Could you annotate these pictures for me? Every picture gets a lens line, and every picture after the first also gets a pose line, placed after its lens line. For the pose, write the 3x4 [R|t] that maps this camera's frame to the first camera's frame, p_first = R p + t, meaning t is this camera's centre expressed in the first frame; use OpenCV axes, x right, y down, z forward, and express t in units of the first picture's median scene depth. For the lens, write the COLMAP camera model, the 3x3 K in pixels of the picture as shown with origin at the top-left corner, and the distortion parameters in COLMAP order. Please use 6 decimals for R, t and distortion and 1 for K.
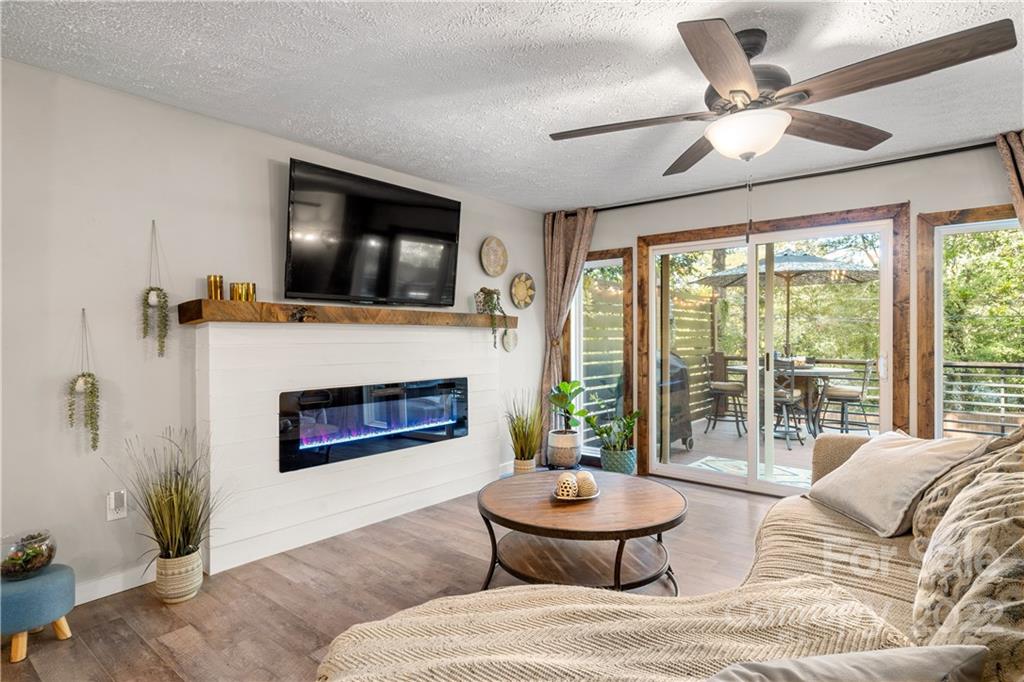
lens RADIAL K [[544.0, 0, 512.0], [0, 544.0, 341.0], [0, 0, 1]] dist [0.005230, 0.000925]
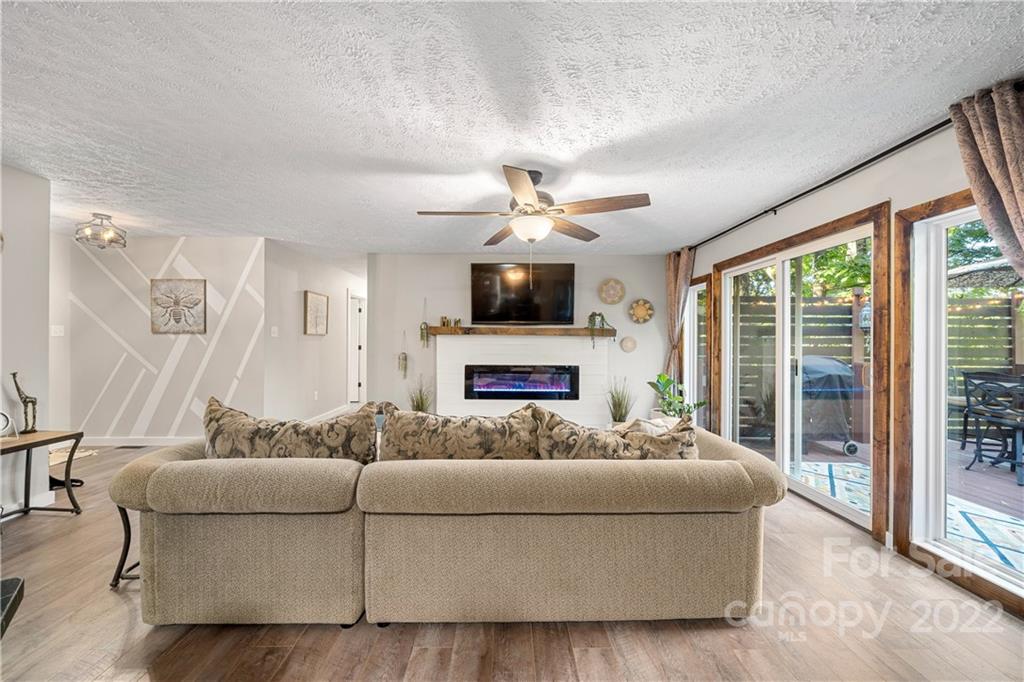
lens RADIAL K [[375.3, 0, 512.0], [0, 375.3, 341.0], [0, 0, 1]] dist [-0.000858, -0.000154]
pose [[0.643436, 0.006808, -0.765470, 0.679300], [-0.014883, 0.999883, -0.003617, -0.003043], [0.765355, 0.013720, 0.643462, 0.085084]]
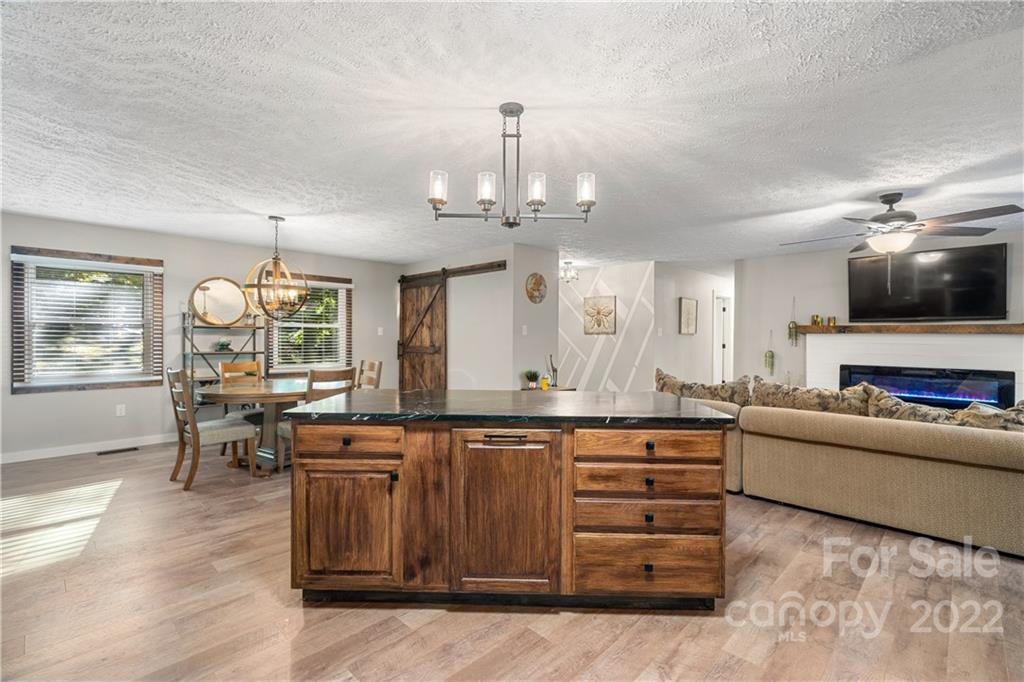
lens RADIAL K [[465.6, 0, 511.4], [0, 465.6, 339.3], [0, 0, 1]] dist [0.004080, 0.000048]
pose [[-0.095842, 0.006189, -0.995377, 1.182328], [-0.016921, 0.999826, 0.007846, -0.001054], [0.995253, 0.017595, -0.095720, -0.124934]]
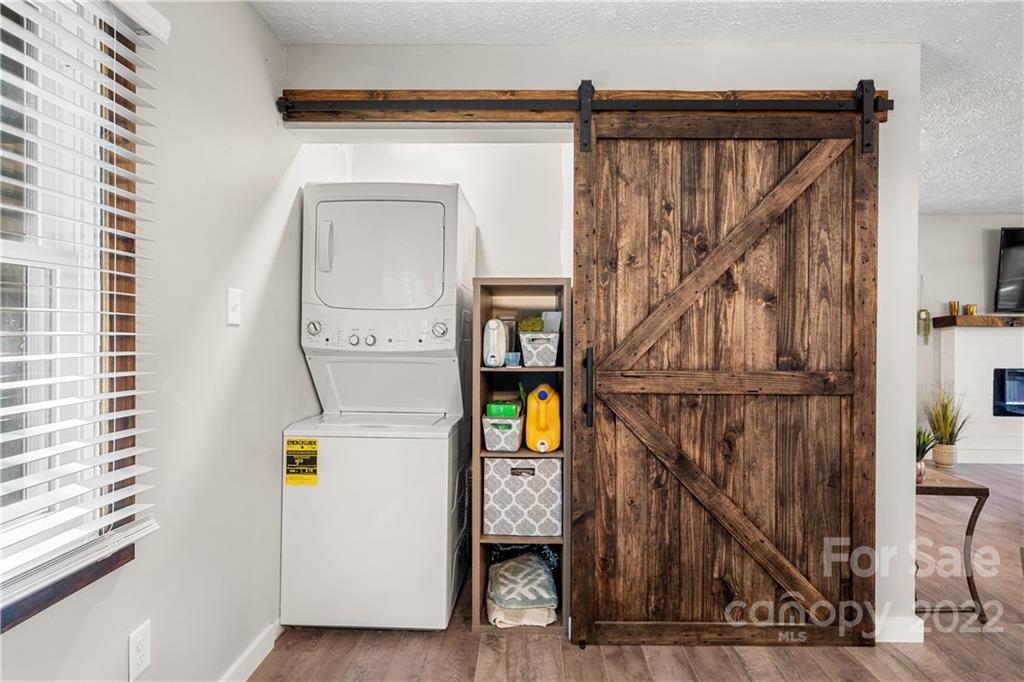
lens RADIAL K [[595.0, 0, 488.1], [0, 595.0, 333.2], [0, 0, 1]] dist [0.000217, -0.000225]
pose [[0.631176, 0.006392, -0.775613, 0.009571], [-0.015320, 0.999874, -0.004227, 0.012696], [0.775488, 0.014550, 0.631194, -0.999808]]
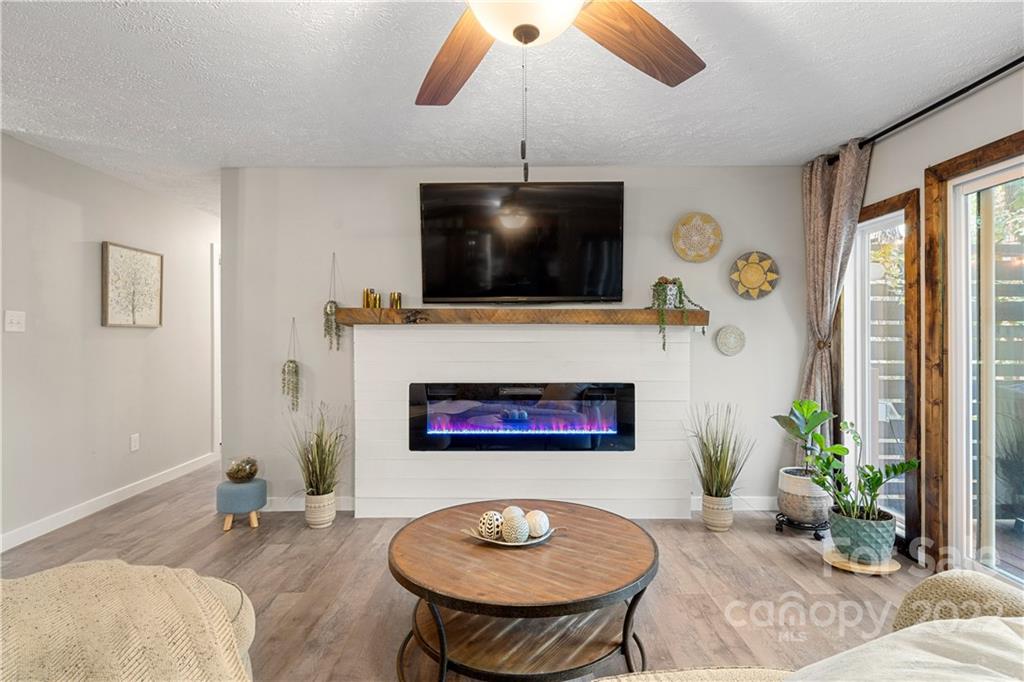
lens RADIAL K [[537.3, 0, 512.0], [0, 537.3, 338.0], [0, 0, 1]] dist [0.004463, 0.000928]
pose [[0.635674, 0.004286, -0.771945, 0.451949], [-0.006798, 0.999977, -0.000046, -0.003590], [0.771927, 0.005276, 0.635689, 0.309111]]
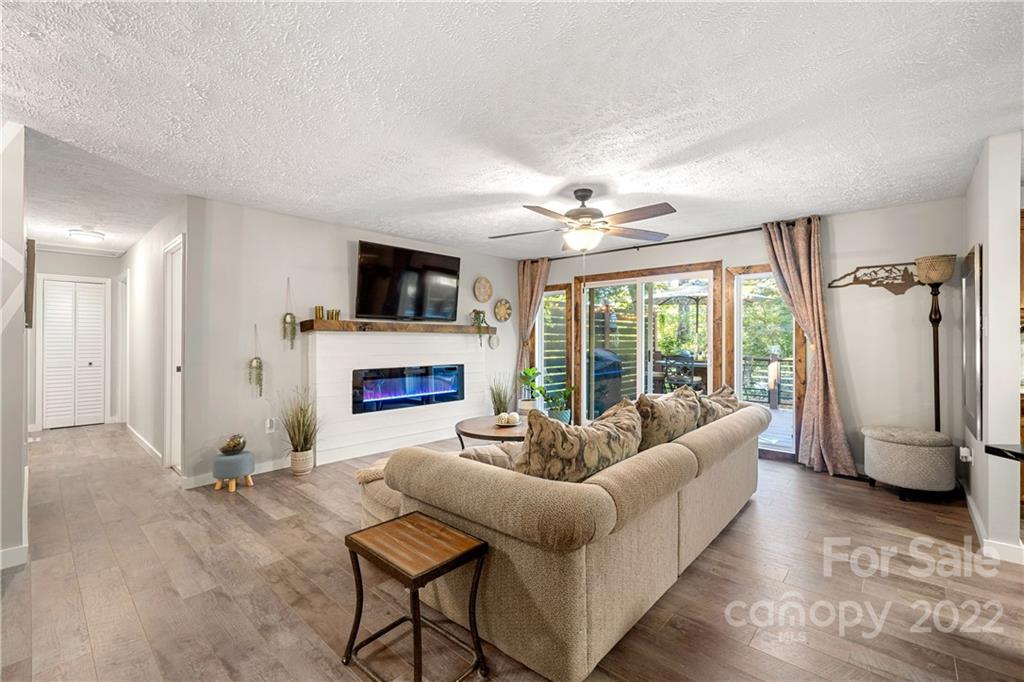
lens RADIAL K [[436.8, 0, 512.0], [0, 436.8, 341.0], [0, 0, 1]] dist [-0.002645, -0.000124]
pose [[0.998796, 0.005157, -0.048779, 0.127225], [-0.005310, 0.999981, -0.002993, -0.000052], [0.048762, 0.003248, 0.998805, -0.312431]]
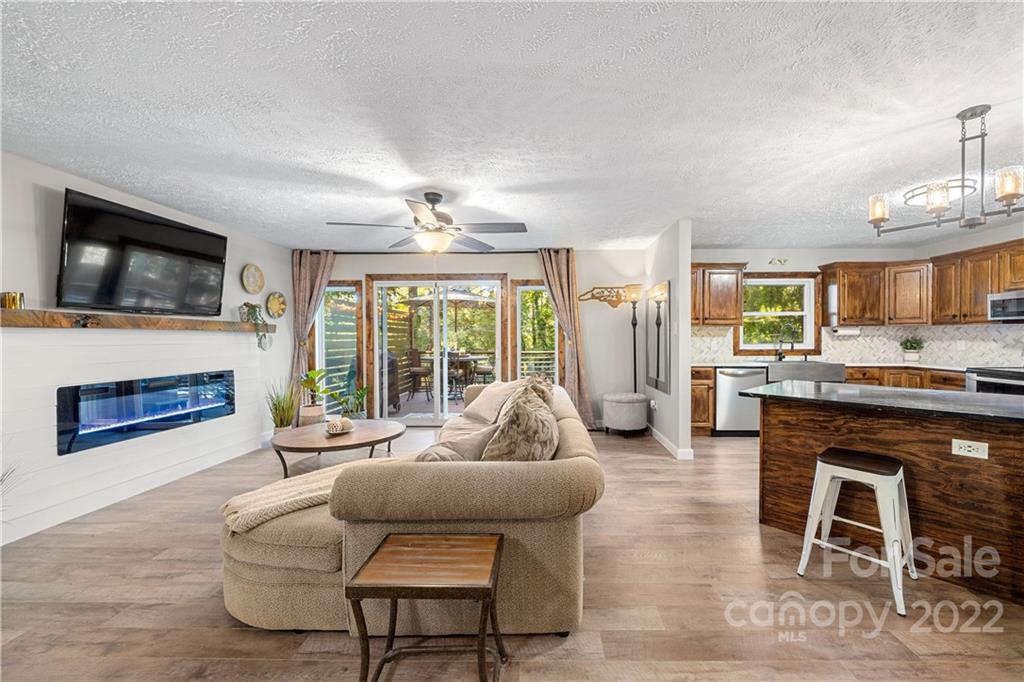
lens RADIAL K [[404.6, 0, 541.6], [0, 404.6, 345.7], [0, 0, 1]] dist [-0.003345, -0.000020]
pose [[0.781104, -0.013686, 0.624251, -0.110625], [0.007285, 0.999891, 0.012807, 0.000918], [-0.624358, -0.005456, 0.781119, -0.237407]]
